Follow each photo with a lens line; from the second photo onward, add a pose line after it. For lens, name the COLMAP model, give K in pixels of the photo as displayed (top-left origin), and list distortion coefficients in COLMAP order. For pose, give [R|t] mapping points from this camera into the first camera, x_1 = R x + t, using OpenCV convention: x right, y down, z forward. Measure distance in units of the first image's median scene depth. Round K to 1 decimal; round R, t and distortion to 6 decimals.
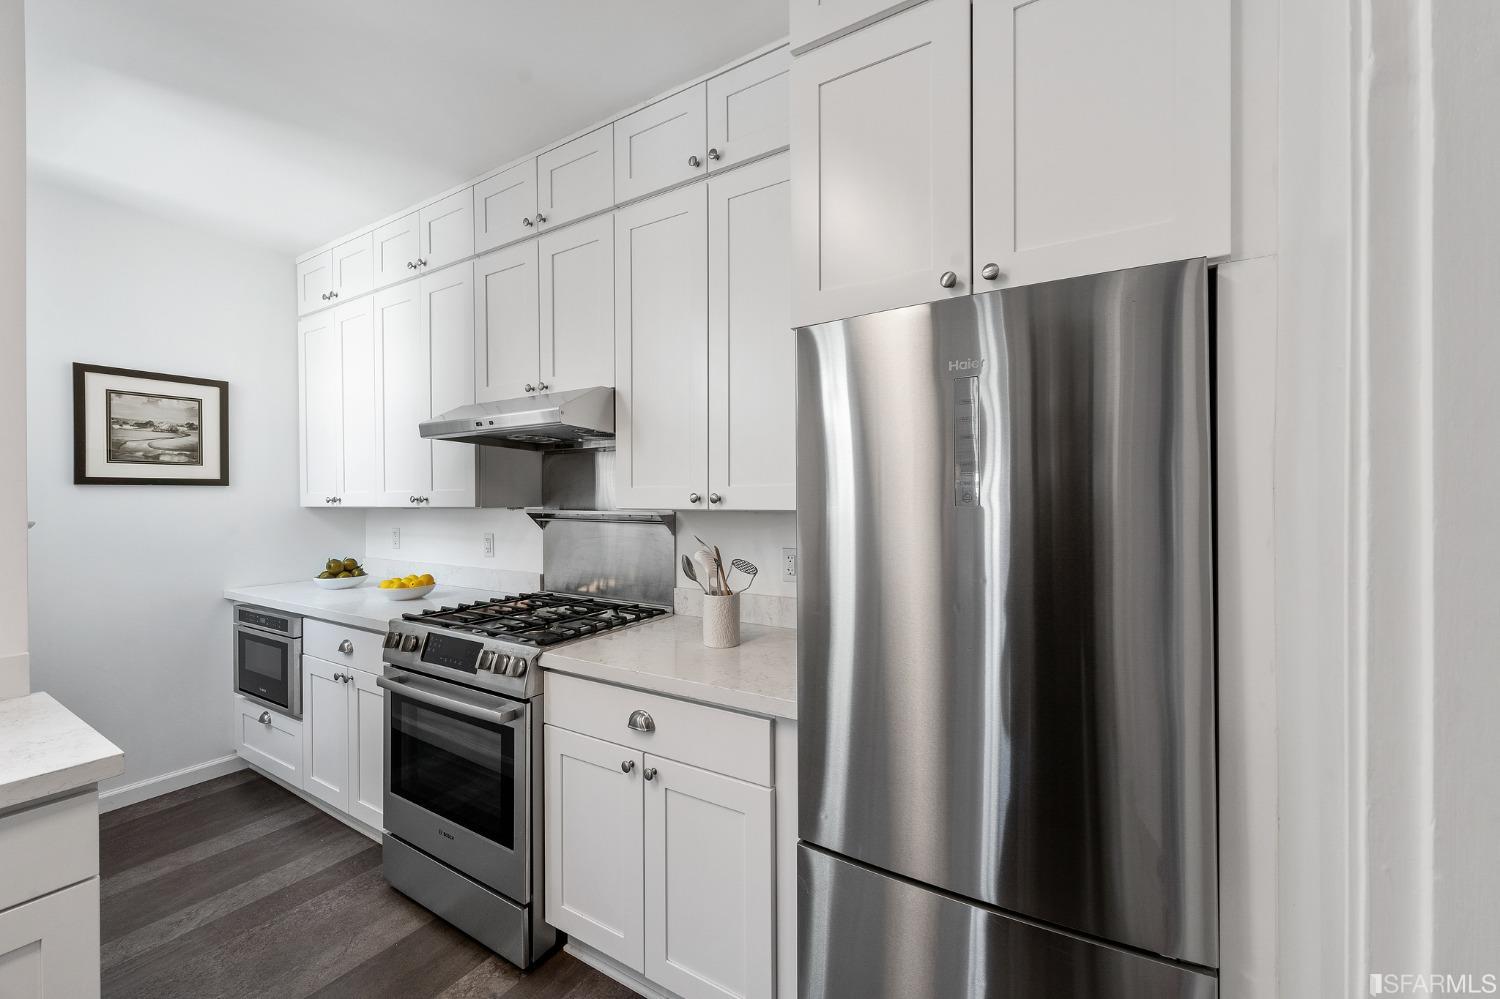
lens RADIAL K [[600.0, 0, 744.9], [0, 600.0, 502.7], [0, 0, 1]] dist [0.001730, 0.000151]
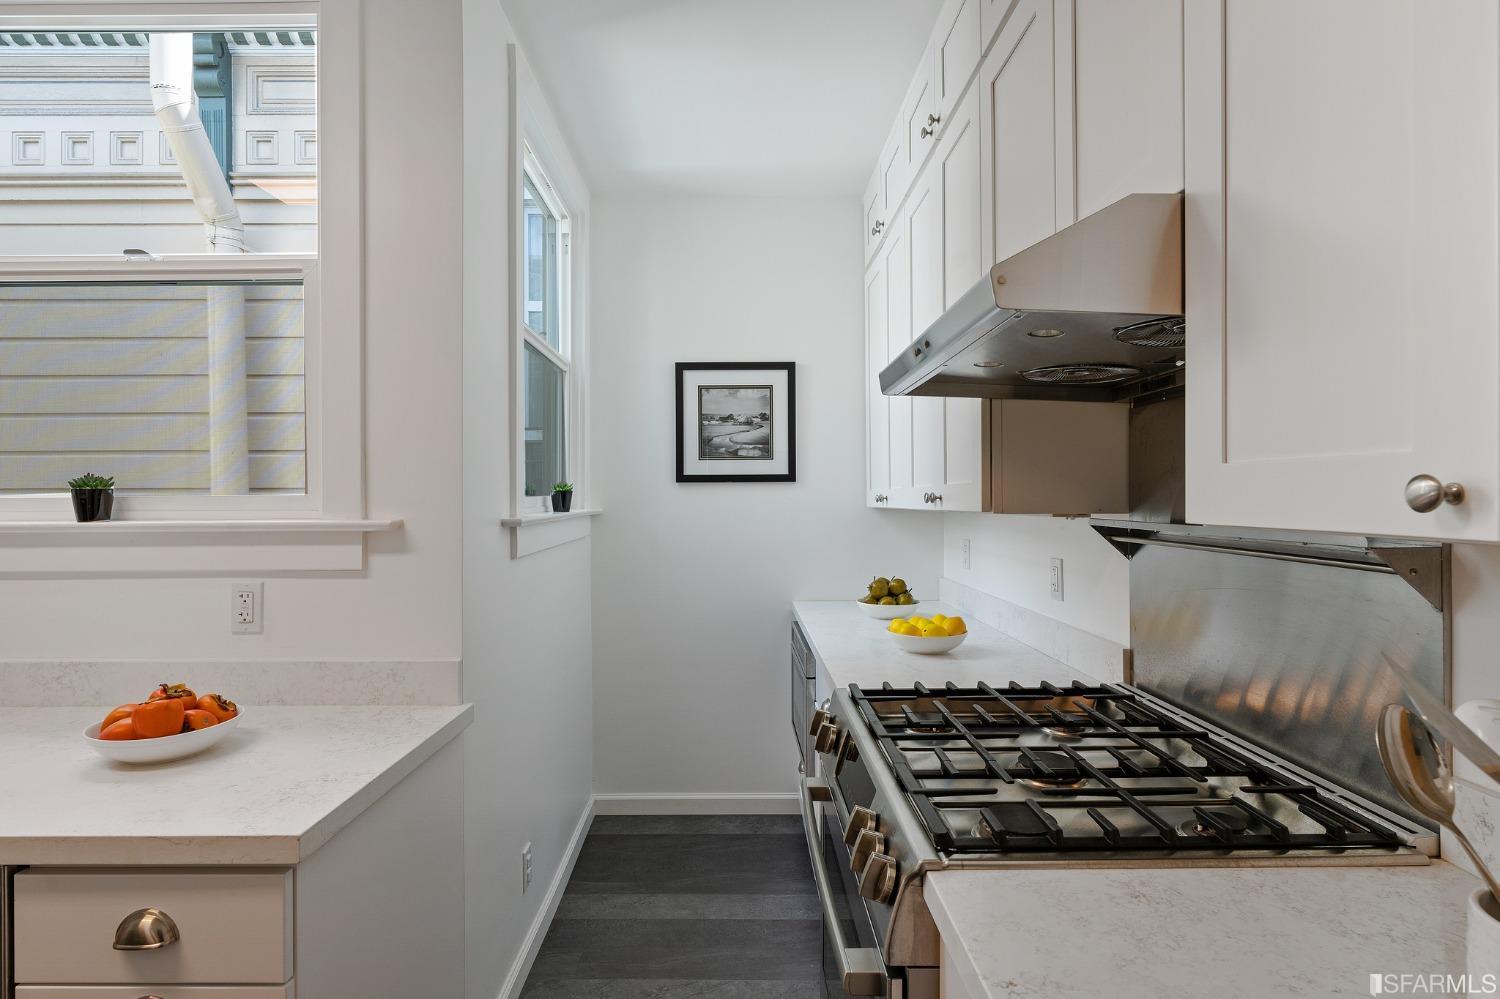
lens RADIAL K [[756.5, 0, 730.7], [0, 756.5, 499.3], [0, 0, 1]] dist [0.017789, -0.010346]
pose [[0.523155, 0.004056, -0.852228, 0.023806], [-0.008957, 0.999960, -0.000739, -0.001413], [0.852190, 0.008020, 0.523171, 0.386373]]
